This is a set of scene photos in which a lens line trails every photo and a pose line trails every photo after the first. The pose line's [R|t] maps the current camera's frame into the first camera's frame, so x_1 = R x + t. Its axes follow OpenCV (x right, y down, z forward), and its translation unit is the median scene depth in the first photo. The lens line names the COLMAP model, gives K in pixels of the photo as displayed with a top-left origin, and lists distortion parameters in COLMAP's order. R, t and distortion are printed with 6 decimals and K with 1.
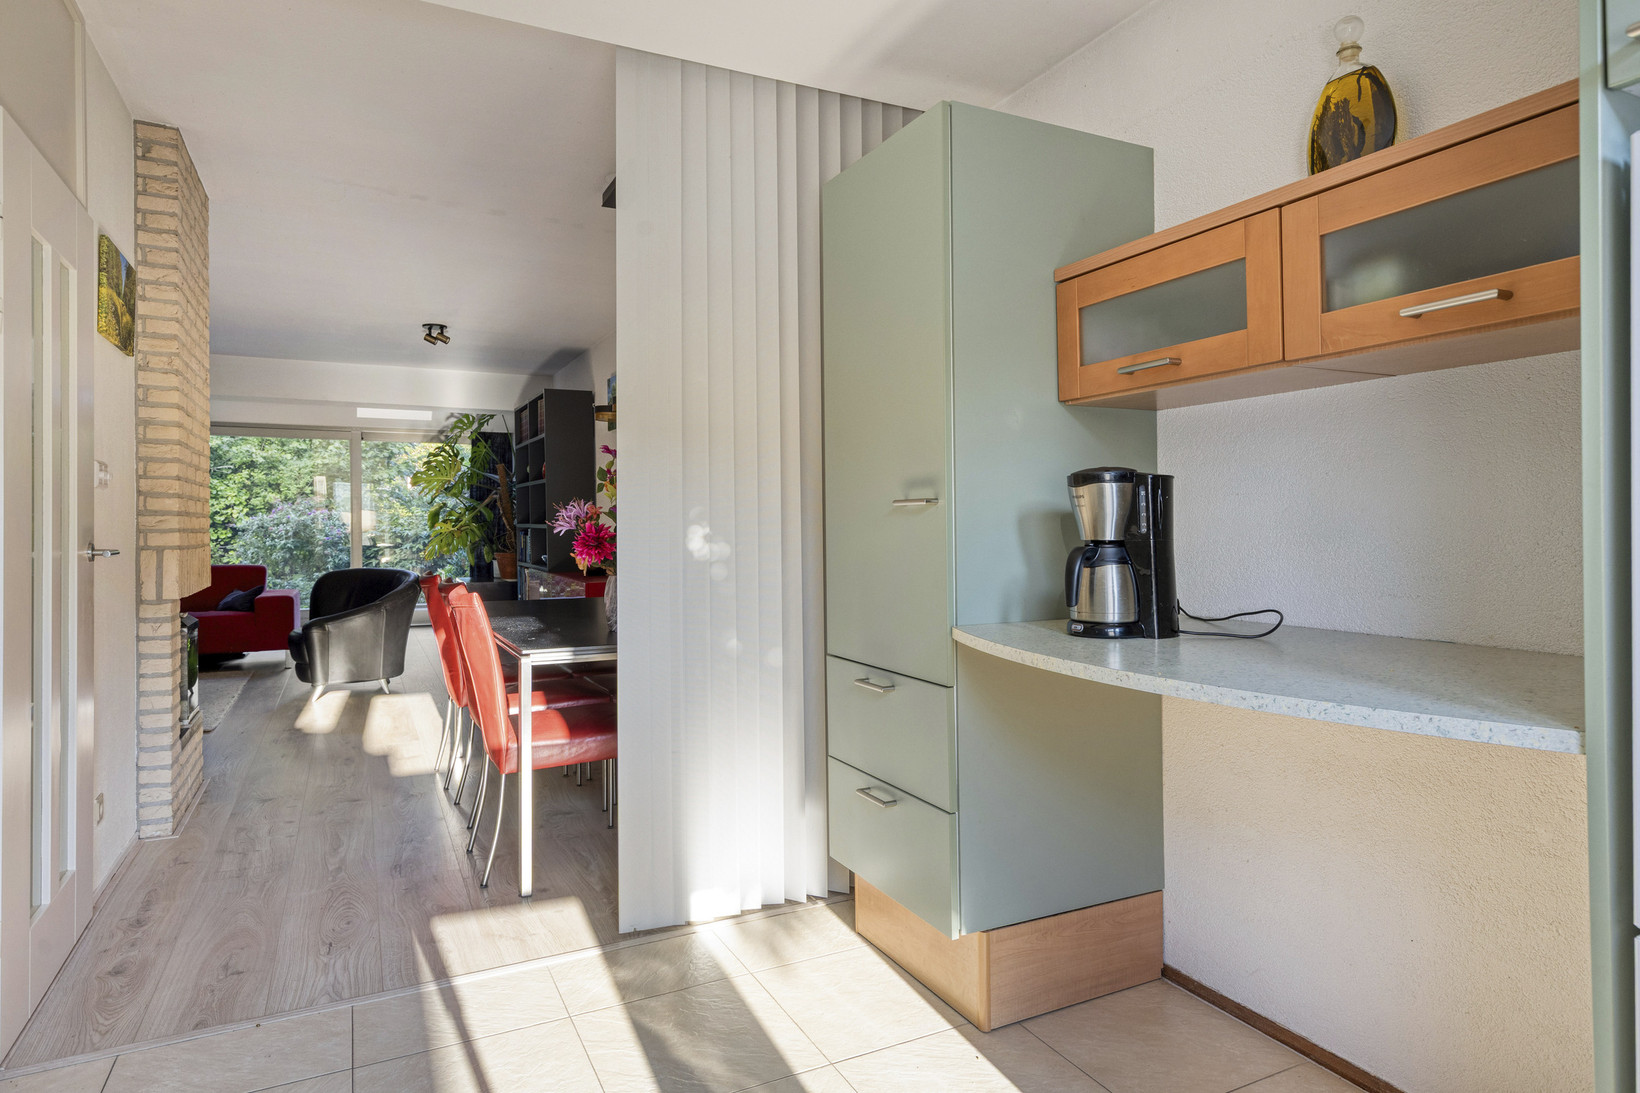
lens RADIAL K [[941.2, 0, 825.2], [0, 941.2, 528.1], [0, 0, 1]] dist [0.002649, 0.000491]
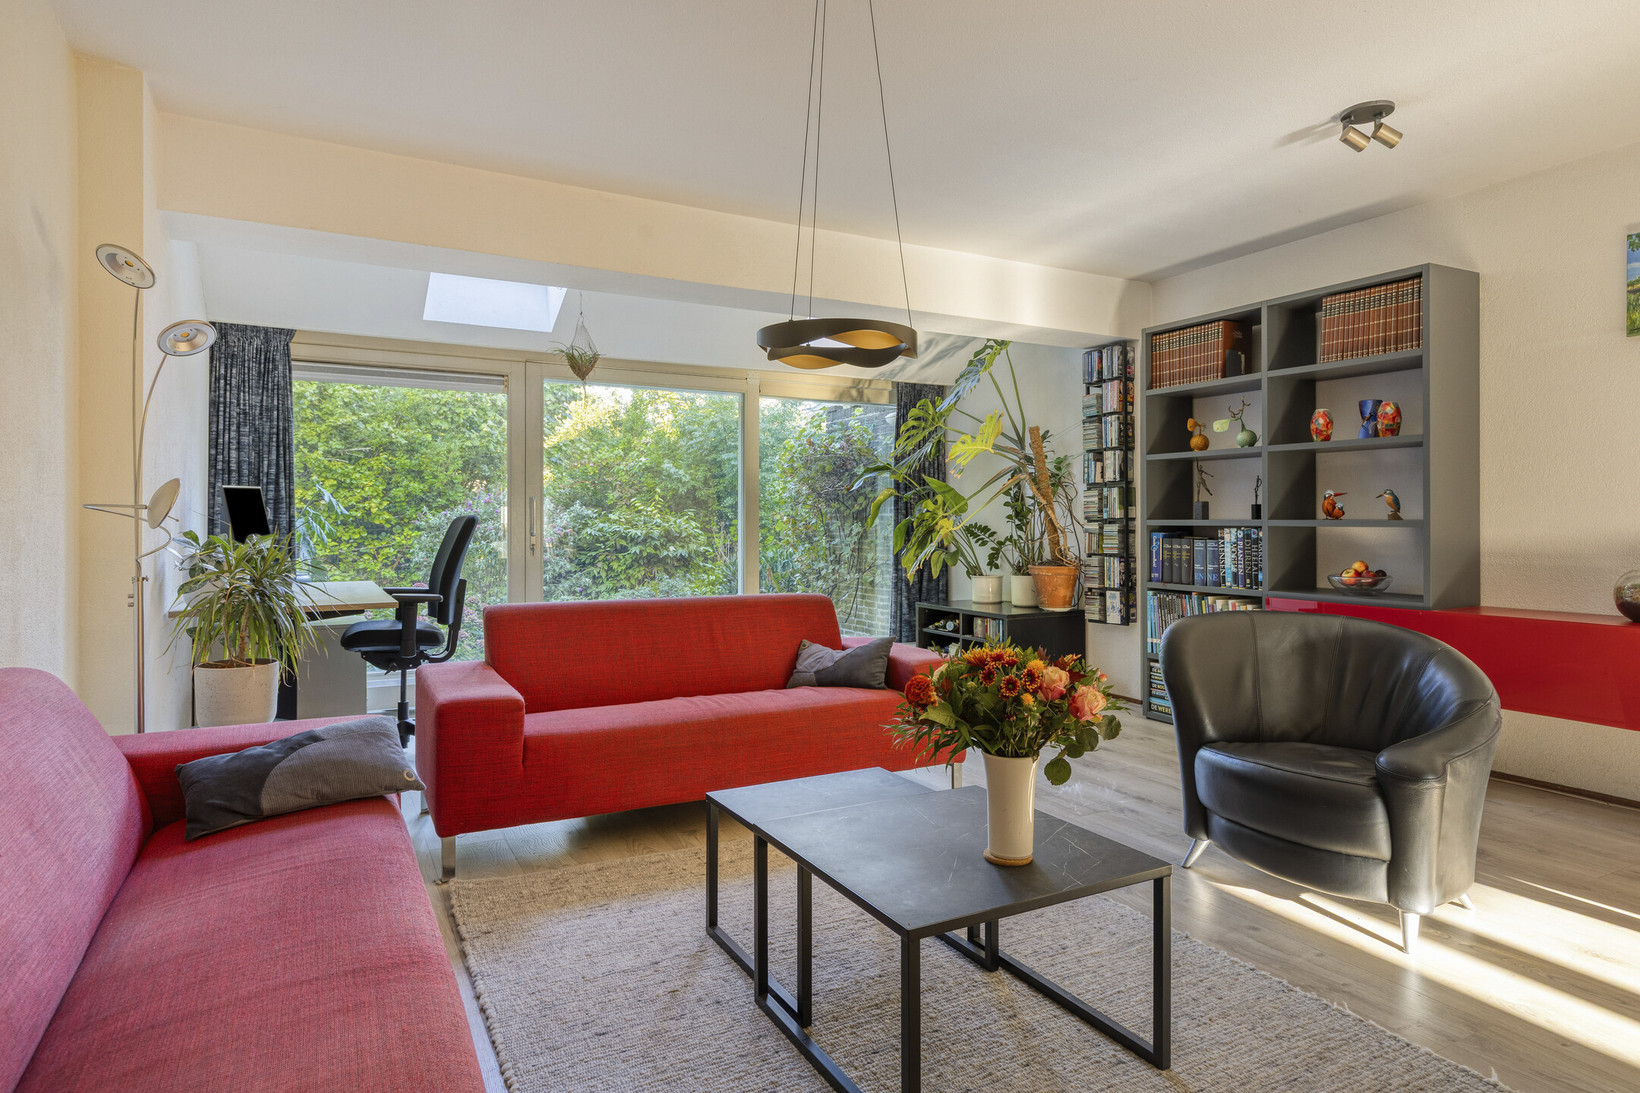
lens RADIAL K [[942.8, 0, 819.6], [0, 942.8, 523.8], [0, 0, 1]] dist [0.004030, 0.000009]
pose [[0.999675, 0.001457, 0.025438, -1.451869], [-0.001359, 0.999992, -0.003832, 0.003534], [-0.025444, 0.003797, 0.999669, 1.047663]]
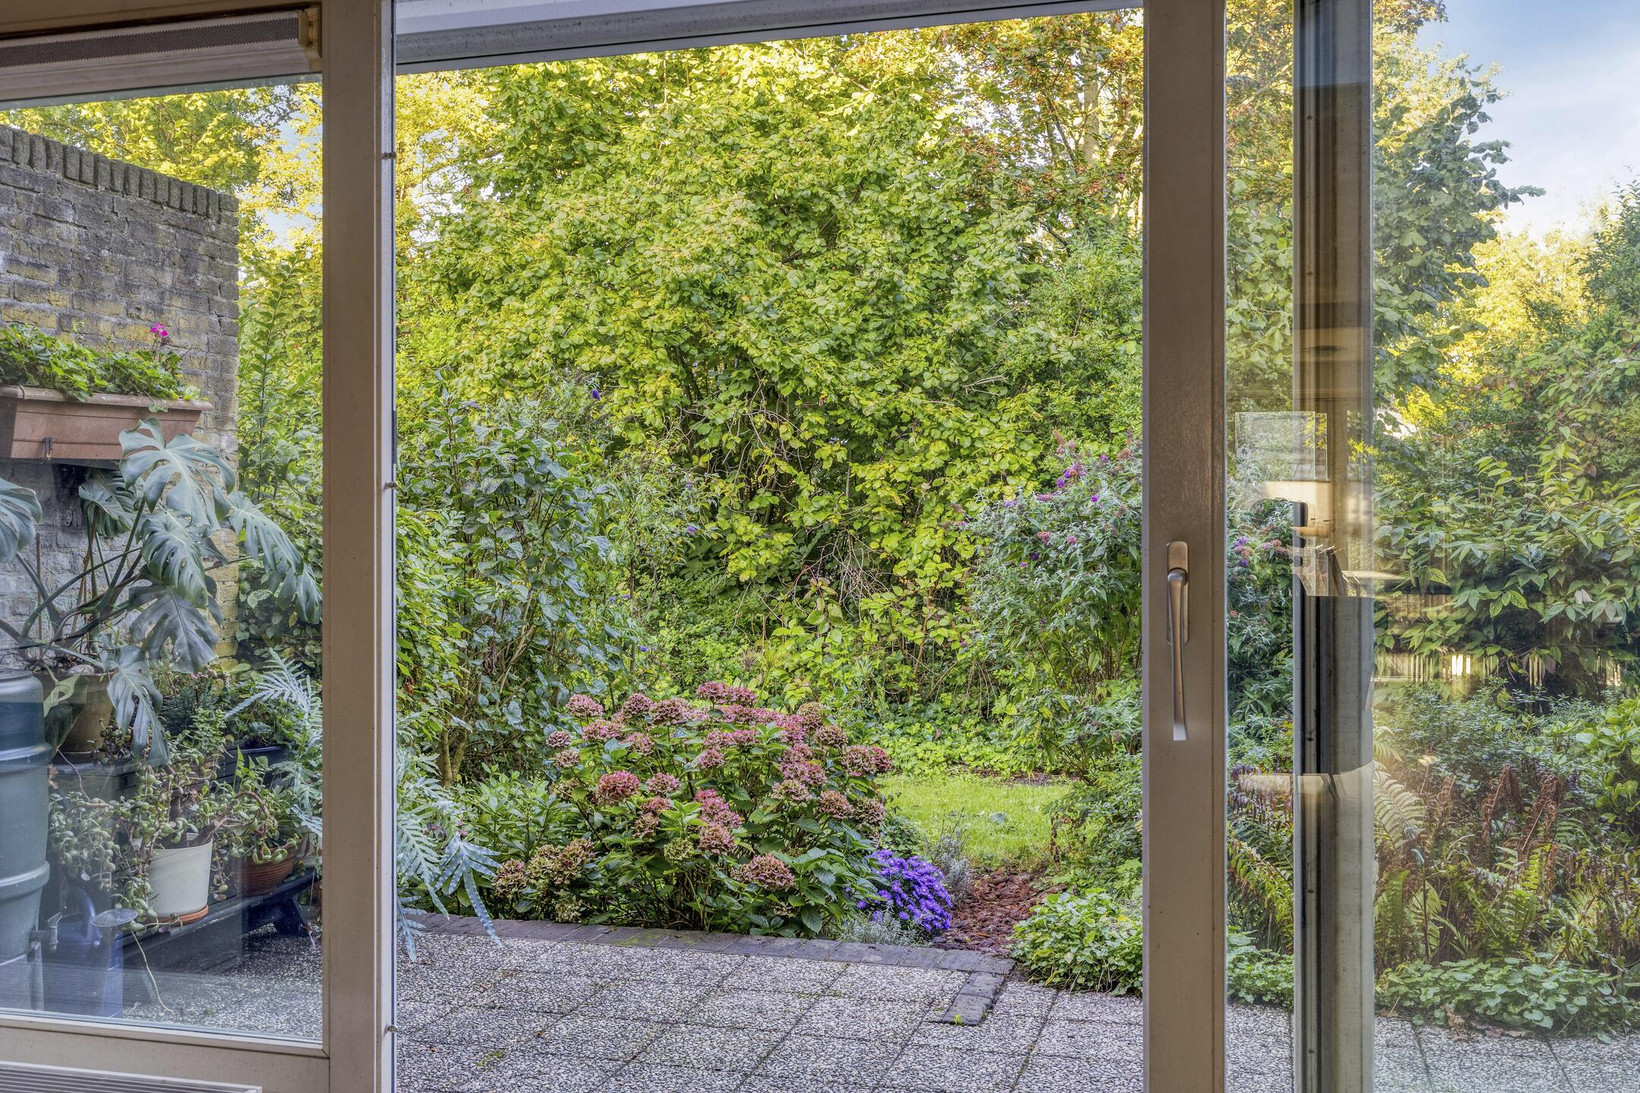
lens RADIAL K [[1582.9, 0, 820.0], [0, 1582.9, 546.5], [0, 0, 1]] dist [0.000903, -0.000222]
pose [[0.735135, 0.006659, -0.677888, -1.240979], [0.002047, 0.999925, 0.012043, -0.009263], [0.677918, -0.010241, 0.735066, 2.434032]]
